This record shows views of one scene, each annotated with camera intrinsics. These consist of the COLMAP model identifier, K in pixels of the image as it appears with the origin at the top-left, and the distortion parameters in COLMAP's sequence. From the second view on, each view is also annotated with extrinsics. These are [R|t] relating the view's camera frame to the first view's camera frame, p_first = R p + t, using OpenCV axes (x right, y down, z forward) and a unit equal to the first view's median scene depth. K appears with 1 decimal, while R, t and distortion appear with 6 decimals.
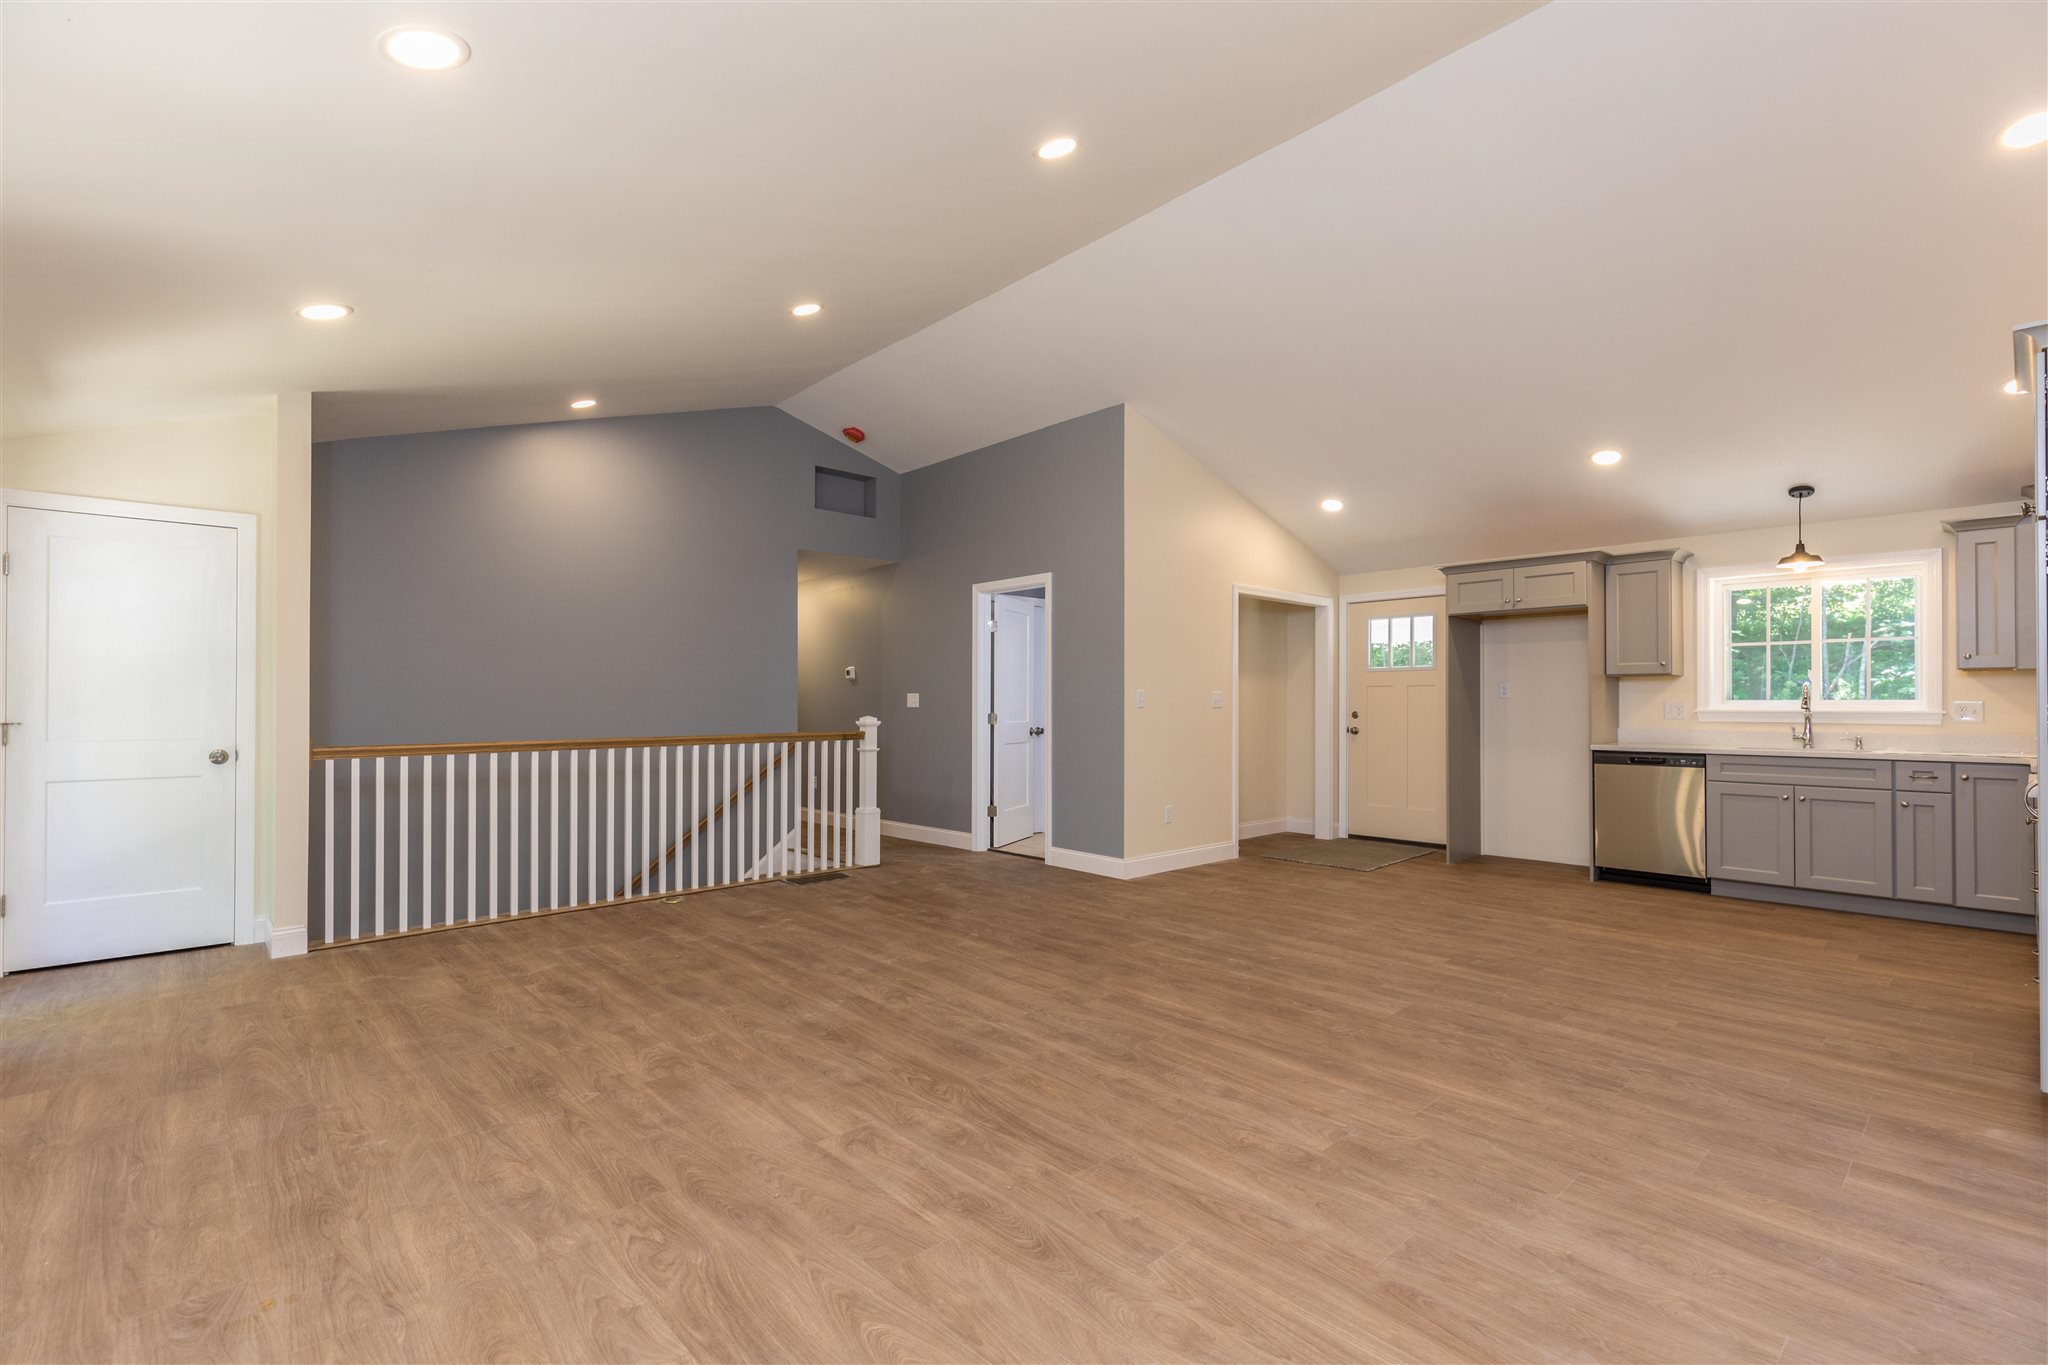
lens RADIAL K [[922.9, 0, 1019.2], [0, 922.9, 692.4], [0, 0, 1]] dist [0.002045, -0.000685]
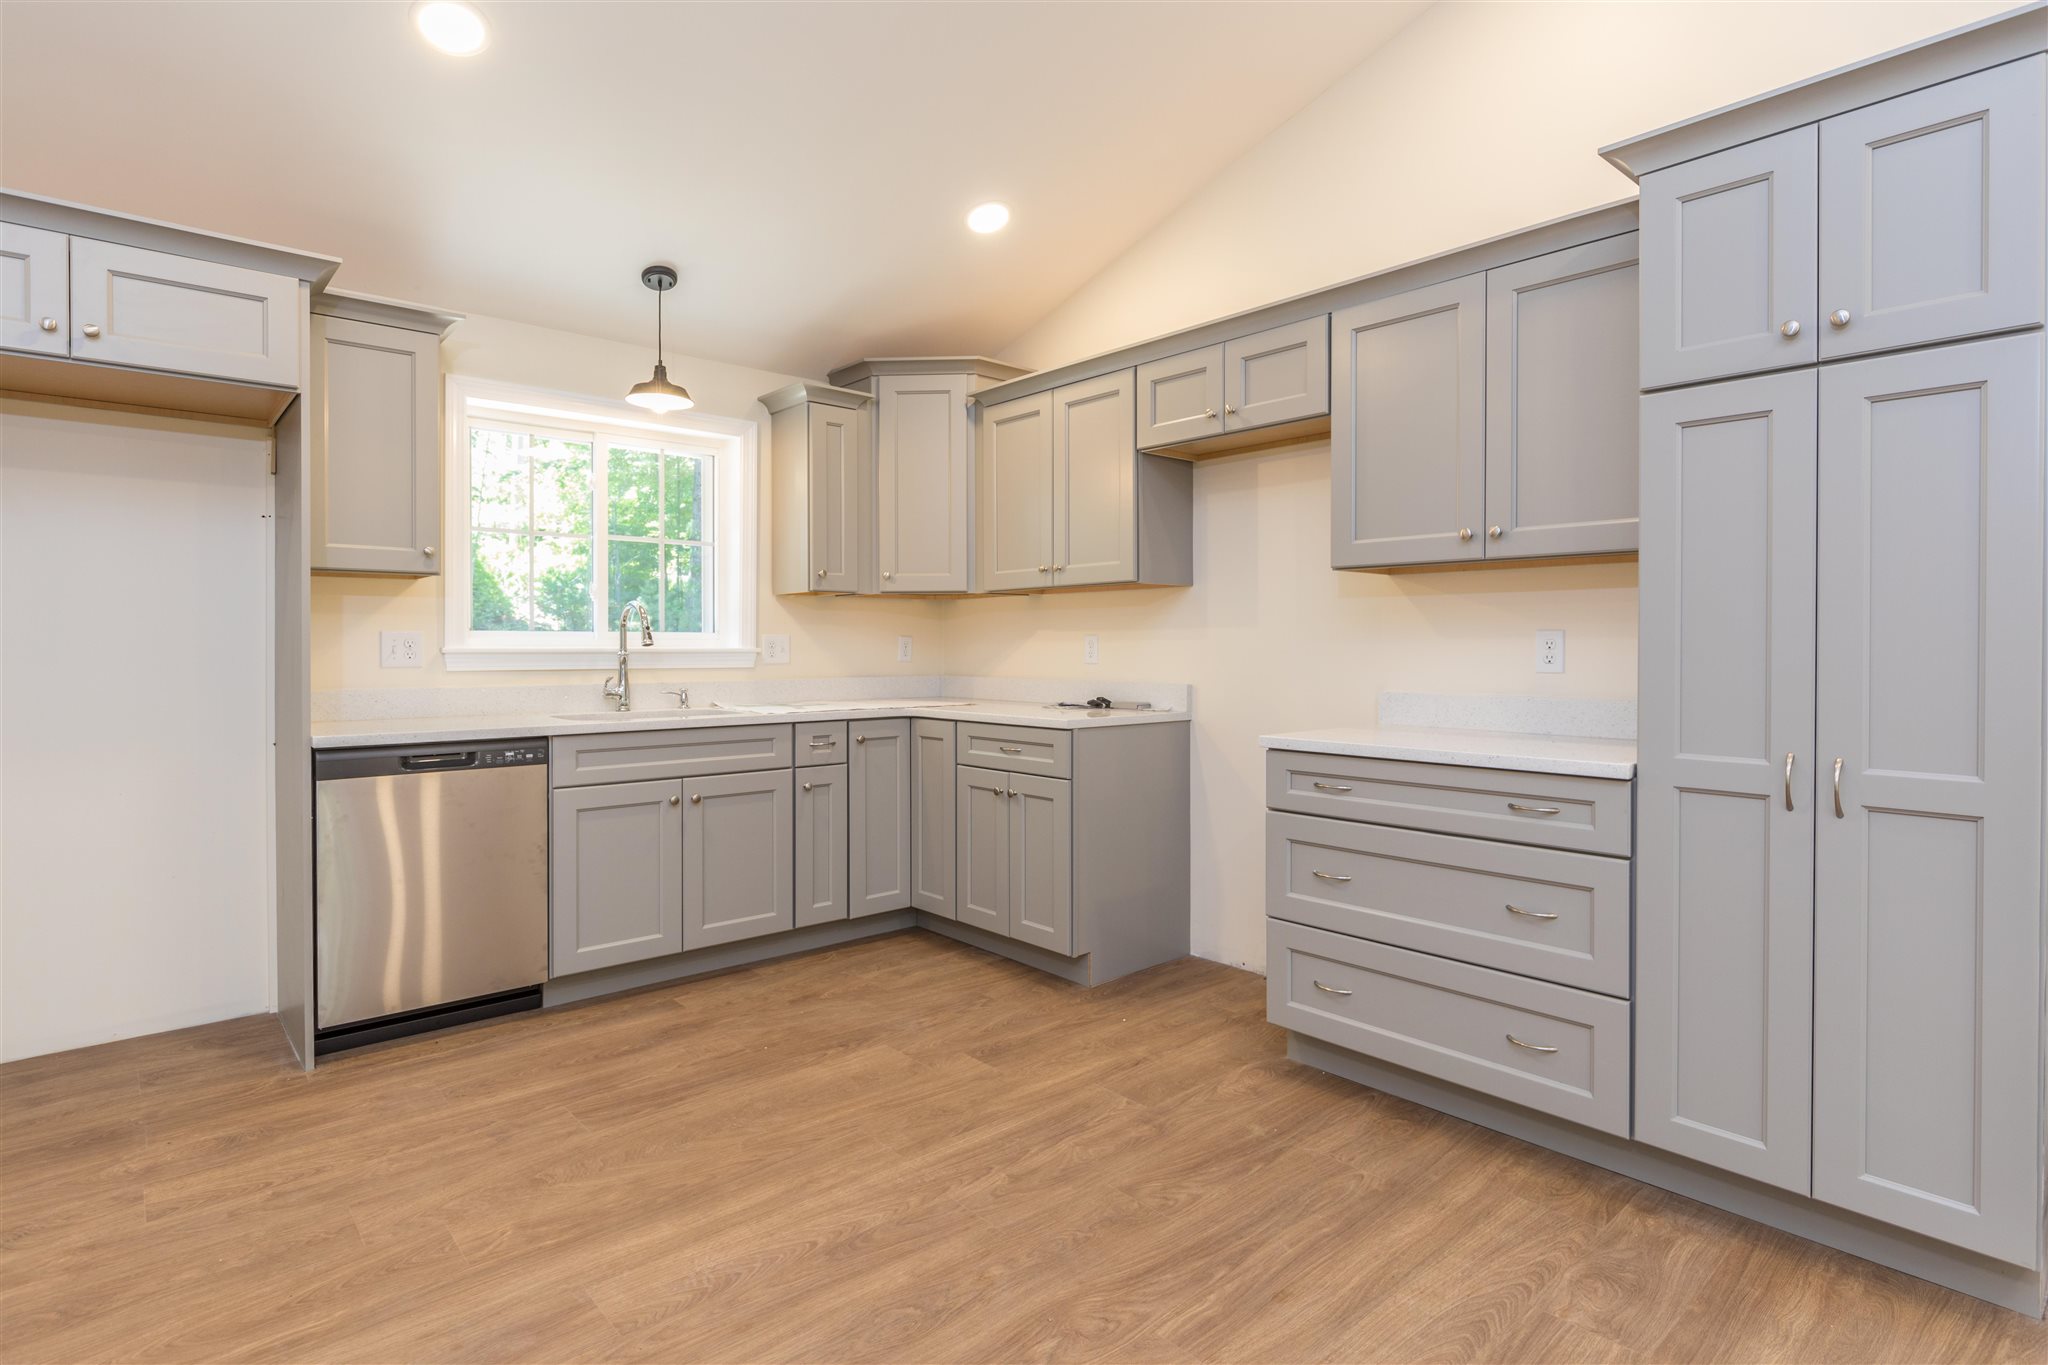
lens RADIAL K [[1035.9, 0, 1031.5], [0, 1035.9, 643.6], [0, 0, 1]] dist [0.000358, -0.000022]
pose [[0.023229, 0.003476, 0.999724, 0.264647], [-0.010809, 0.999936, -0.003226, 0.022224], [-0.999672, -0.010731, 0.023265, 1.034451]]
